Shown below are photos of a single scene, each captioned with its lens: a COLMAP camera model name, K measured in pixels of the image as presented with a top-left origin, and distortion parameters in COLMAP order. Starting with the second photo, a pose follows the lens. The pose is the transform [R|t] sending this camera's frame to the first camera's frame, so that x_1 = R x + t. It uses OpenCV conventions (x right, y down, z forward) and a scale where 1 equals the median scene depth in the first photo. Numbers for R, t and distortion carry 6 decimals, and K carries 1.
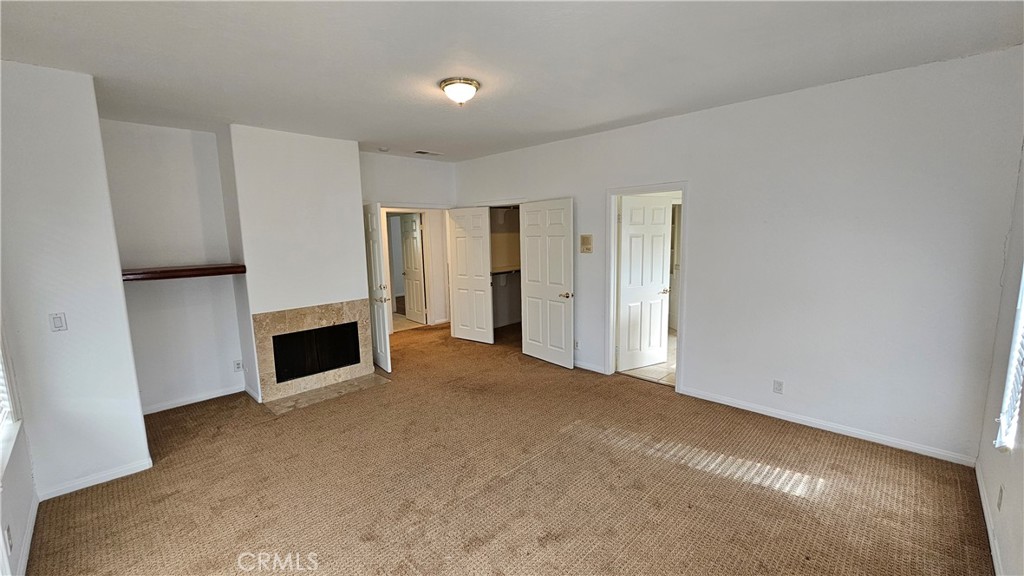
lens RADIAL K [[418.4, 0, 508.4], [0, 418.4, 290.2], [0, 0, 1]] dist [-0.001202, 0.000761]
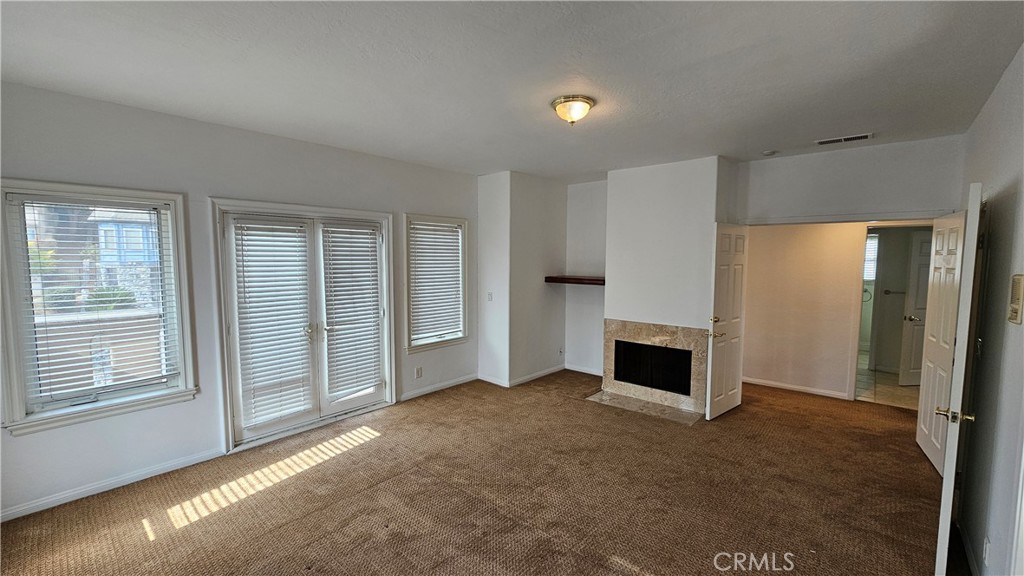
lens RADIAL K [[418.4, 0, 506.2], [0, 418.4, 290.4], [0, 0, 1]] dist [-0.001202, 0.000761]
pose [[0.054007, 0.103082, -0.993206, 0.584349], [-0.143191, 0.985177, 0.094462, -0.096169], [0.988220, 0.137116, 0.067967, 0.574305]]
